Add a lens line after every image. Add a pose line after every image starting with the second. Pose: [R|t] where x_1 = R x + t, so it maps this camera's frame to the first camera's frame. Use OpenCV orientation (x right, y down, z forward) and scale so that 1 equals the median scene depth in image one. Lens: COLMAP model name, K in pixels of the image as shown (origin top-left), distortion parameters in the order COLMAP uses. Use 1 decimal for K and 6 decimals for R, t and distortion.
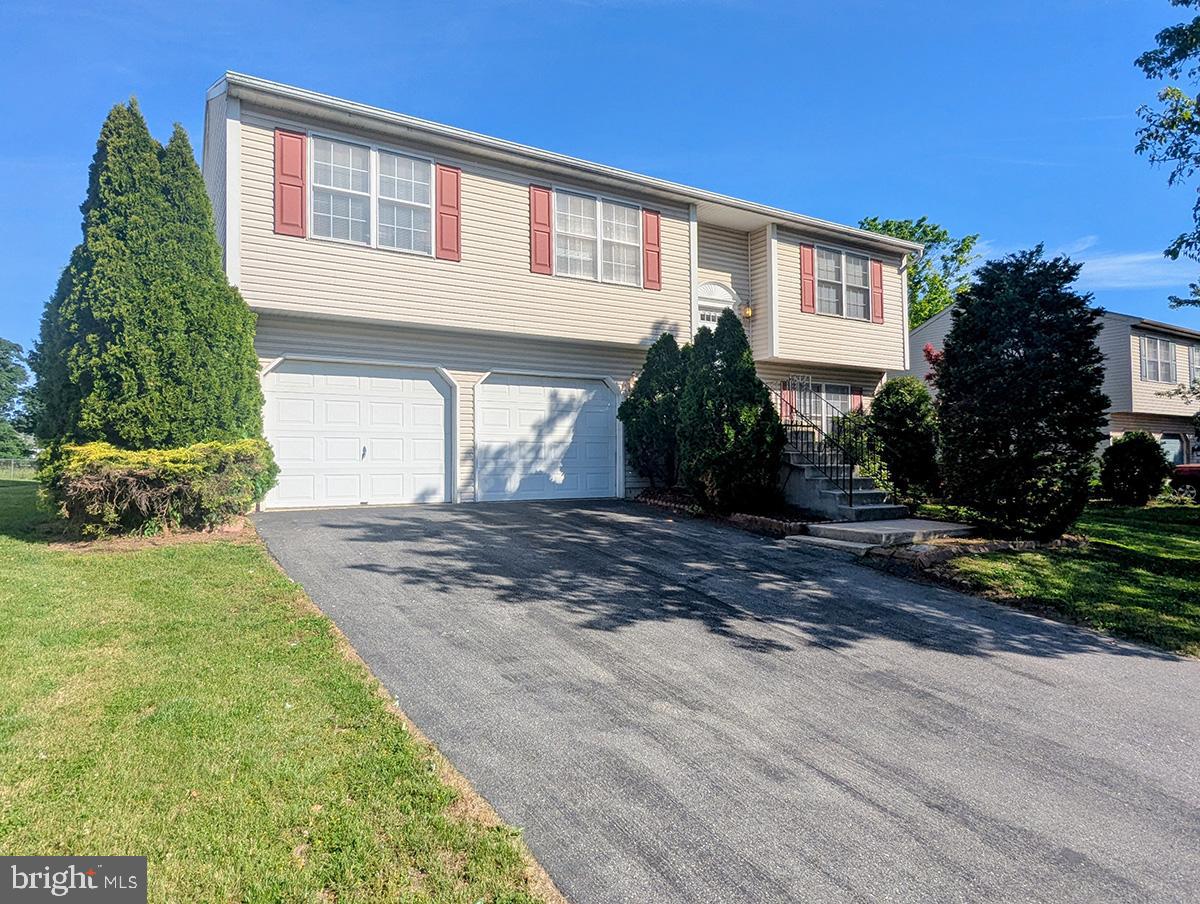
lens RADIAL K [[694.6, 0, 587.2], [0, 694.6, 468.3], [0, 0, 1]] dist [0.006802, 0.002242]
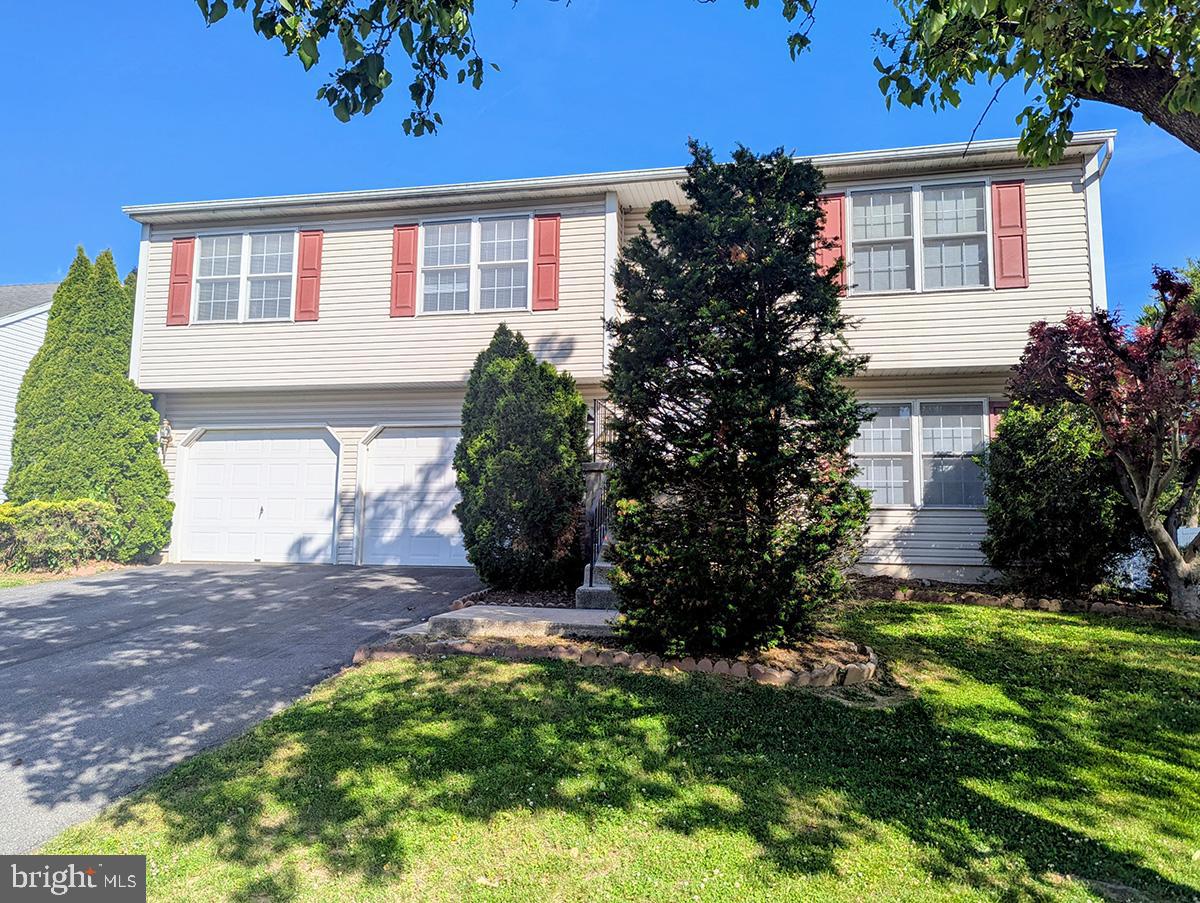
lens RADIAL K [[739.9, 0, 600.0], [0, 739.9, 451.5], [0, 0, 1]] dist [0.034148, 0.001083]
pose [[0.751238, -0.050584, -0.658090, 0.768904], [-0.021073, 0.994712, -0.100515, -0.010363], [0.659695, 0.089378, 0.746200, 0.459139]]
